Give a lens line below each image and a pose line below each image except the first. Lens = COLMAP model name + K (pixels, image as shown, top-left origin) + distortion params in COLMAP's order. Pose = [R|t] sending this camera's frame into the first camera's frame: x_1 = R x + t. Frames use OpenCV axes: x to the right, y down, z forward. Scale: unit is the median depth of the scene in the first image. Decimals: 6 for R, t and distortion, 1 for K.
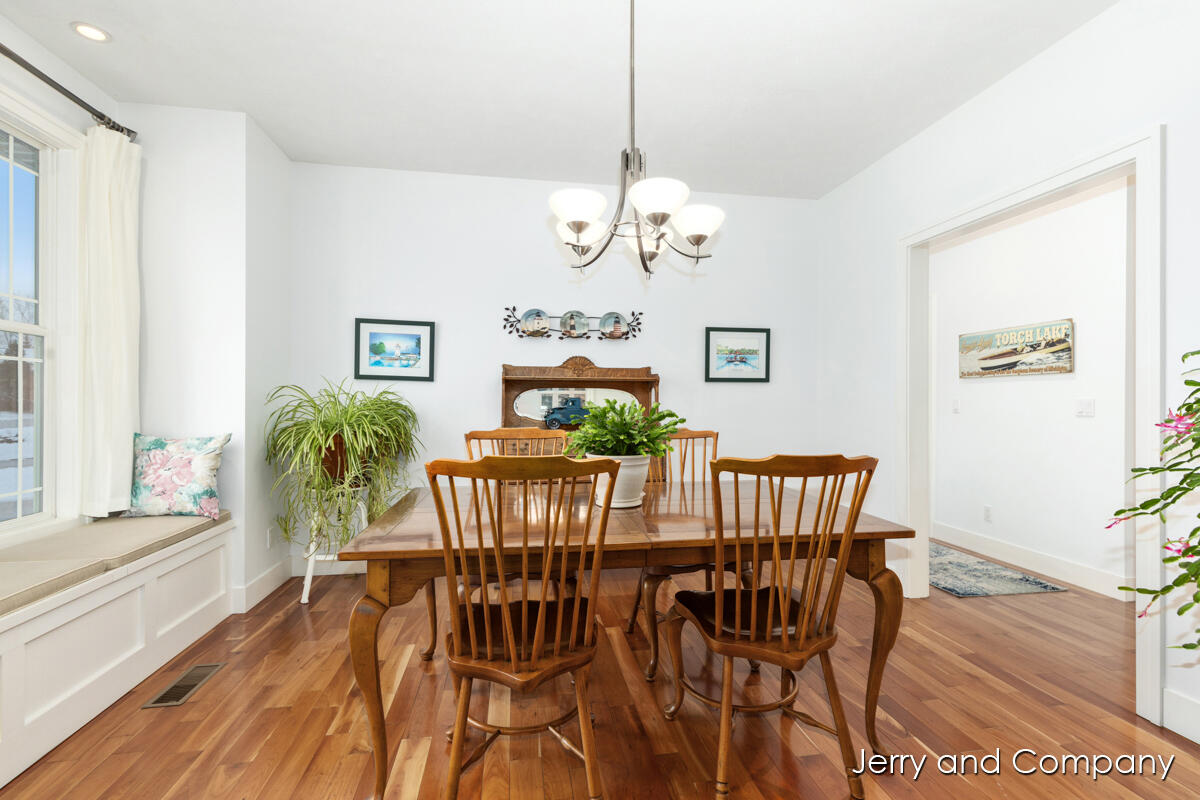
lens RADIAL K [[548.6, 0, 602.2], [0, 548.6, 401.6], [0, 0, 1]] dist [0.004594, 0.000024]
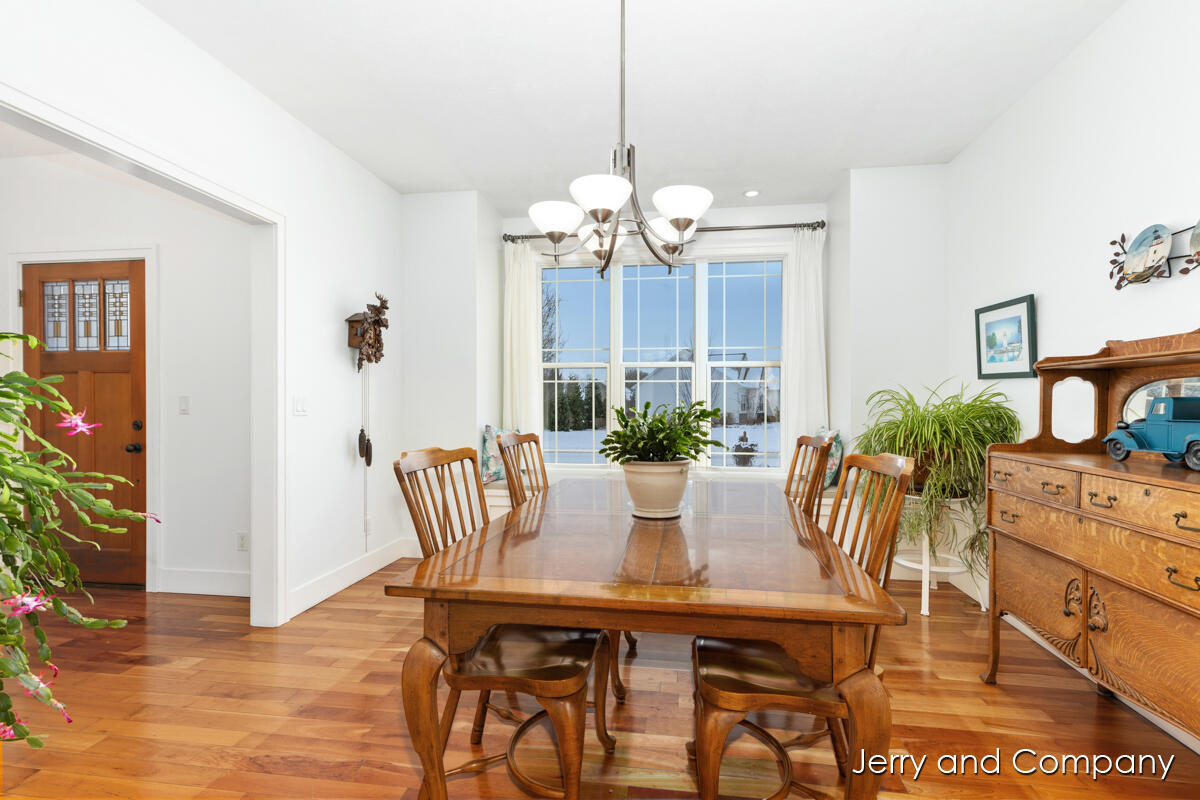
lens RADIAL K [[548.6, 0, 607.5], [0, 548.6, 396.8], [0, 0, 1]] dist [0.004594, 0.000024]
pose [[-0.305961, -0.016369, -0.951903, 0.545657], [-0.006812, 0.999864, -0.015005, 0.003074], [0.952020, 0.001893, -0.306031, 0.696023]]
